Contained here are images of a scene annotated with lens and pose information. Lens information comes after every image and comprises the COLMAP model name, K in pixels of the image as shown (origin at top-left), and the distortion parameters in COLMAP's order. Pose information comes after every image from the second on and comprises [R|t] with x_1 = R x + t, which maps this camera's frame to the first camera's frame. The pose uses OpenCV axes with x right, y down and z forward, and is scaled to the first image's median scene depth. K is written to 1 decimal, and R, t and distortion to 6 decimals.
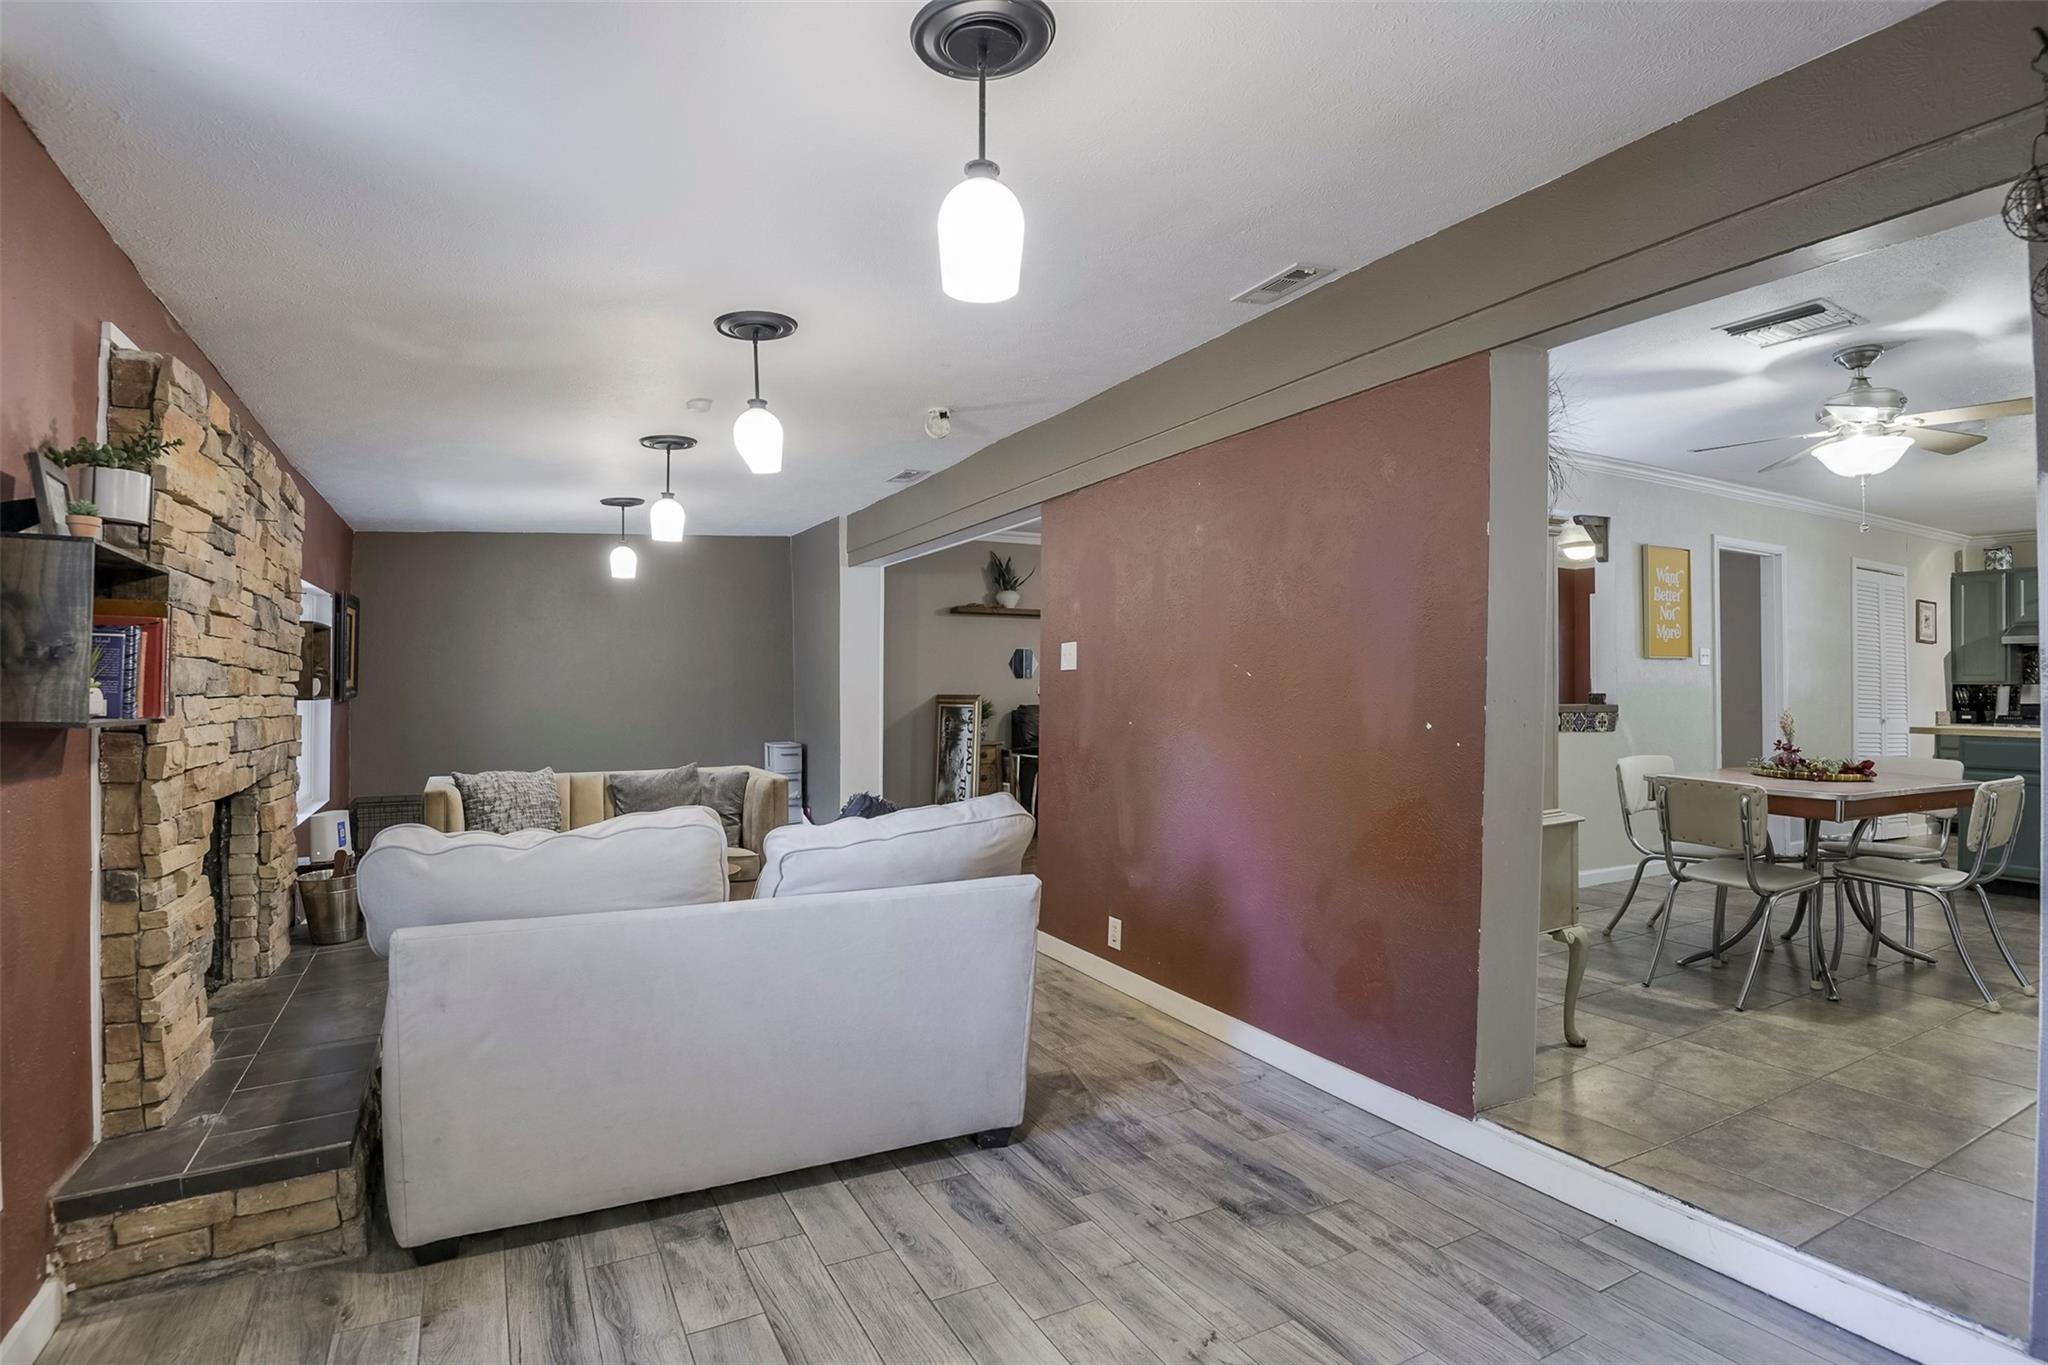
lens RADIAL K [[1031.3, 0, 1036.4], [0, 1031.3, 674.9], [0, 0, 1]] dist [-0.006408, -0.000666]
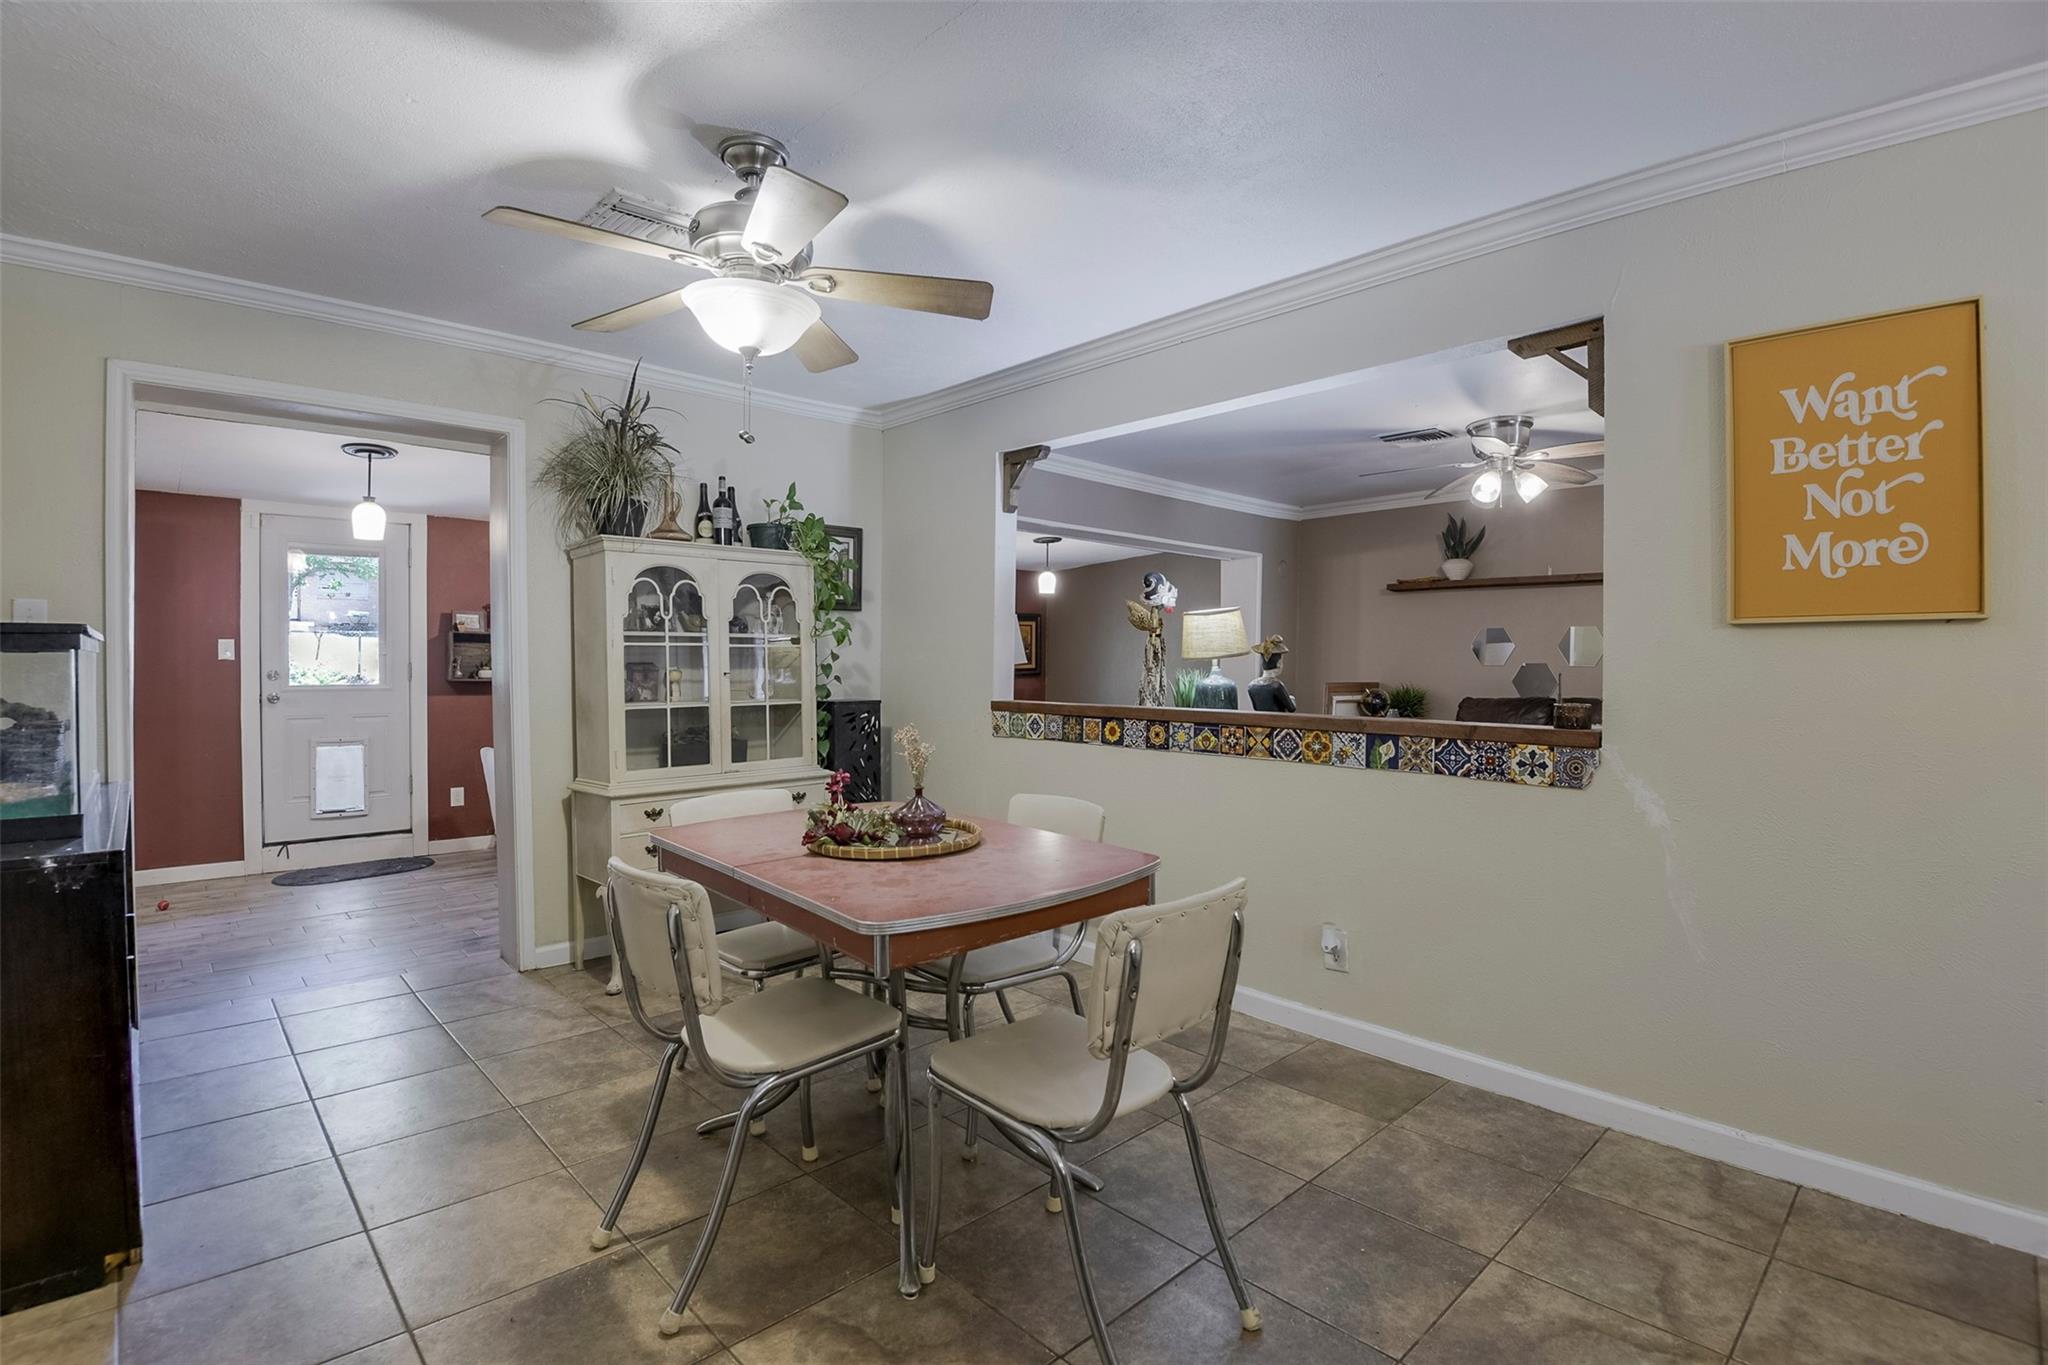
lens RADIAL K [[948.7, 0, 1032.1], [0, 948.7, 672.1], [0, 0, 1]] dist [-0.015560, -0.000164]
pose [[0.238291, 0.016999, -0.971045, 0.926100], [0.004689, 0.999815, 0.018653, -0.006662], [0.971182, -0.008998, 0.238167, 0.678672]]
